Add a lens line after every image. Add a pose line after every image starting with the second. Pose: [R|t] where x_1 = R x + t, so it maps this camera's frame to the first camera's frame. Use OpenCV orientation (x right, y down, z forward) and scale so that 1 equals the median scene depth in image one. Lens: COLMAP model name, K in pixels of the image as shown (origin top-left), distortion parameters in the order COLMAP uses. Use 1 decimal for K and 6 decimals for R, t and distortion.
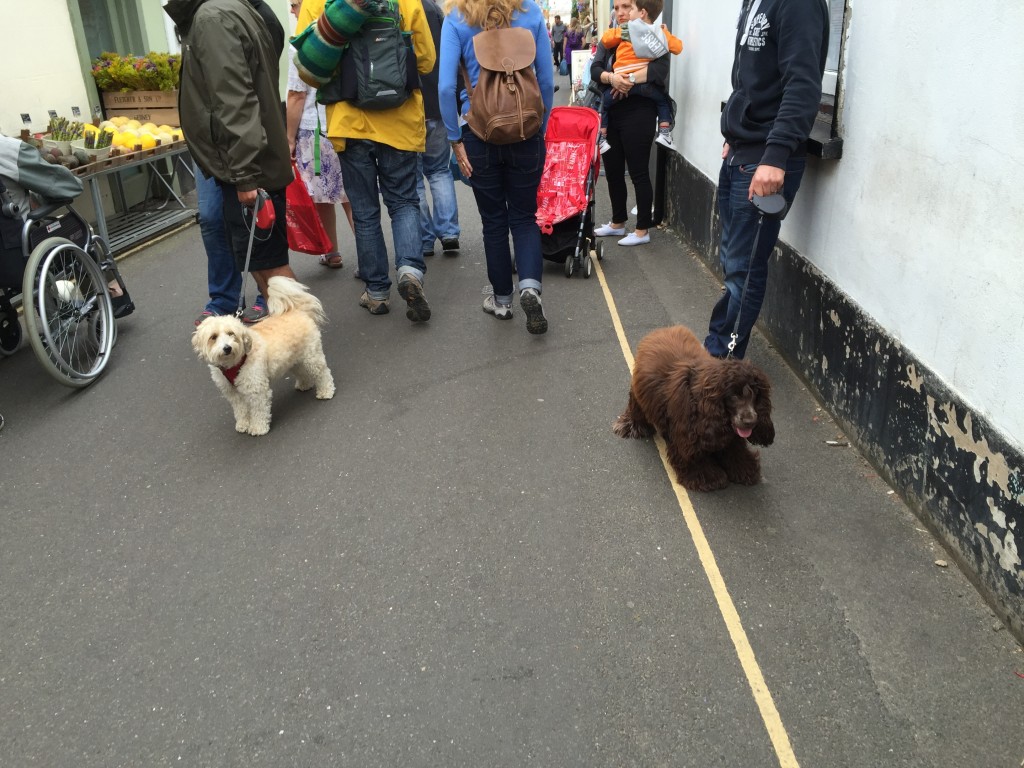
lens RADIAL K [[875.6, 0, 513.2], [0, 875.6, 385.6], [0, 0, 1]] dist [0.041060, 0.000518]
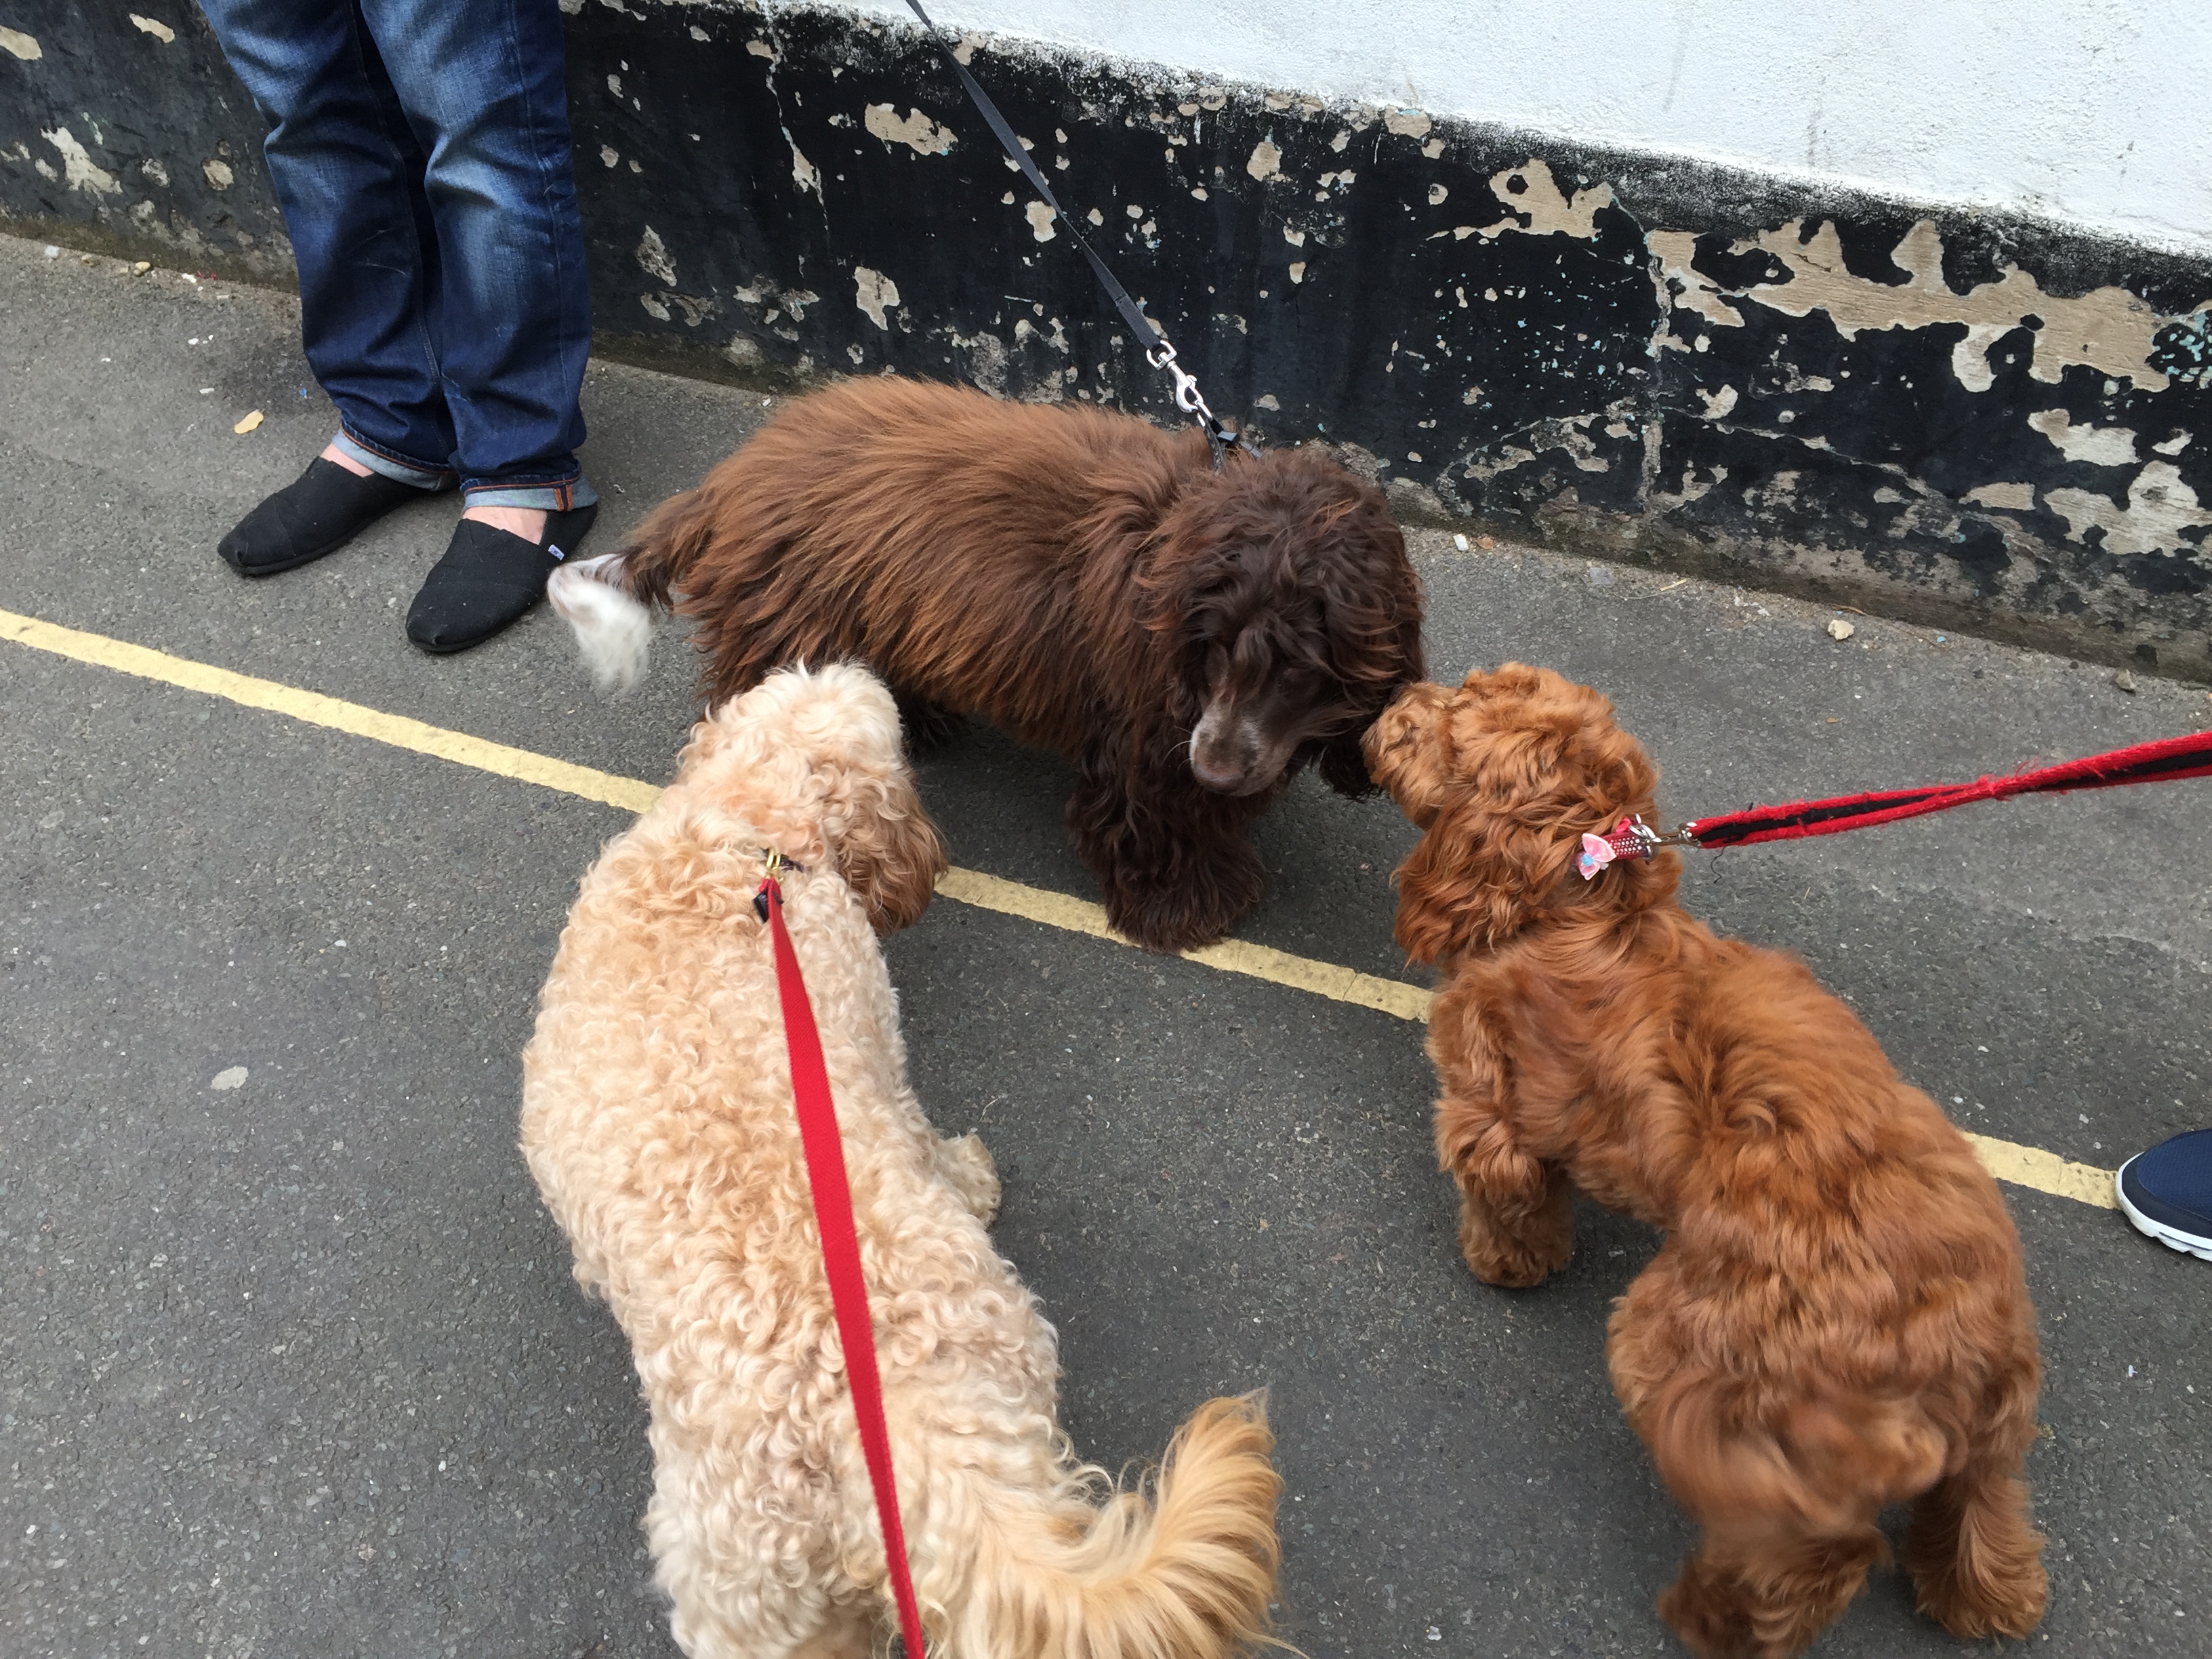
lens RADIAL K [[1891.4, 0, 1105.1], [0, 1891.4, 827.1], [0, 0, 1]] dist [0.041060, 0.000518]
pose [[0.367486, -0.650722, 0.664466, -0.204434], [0.364724, 0.758060, 0.540667, -0.265224], [-0.855529, 0.043659, 0.515911, 0.789925]]
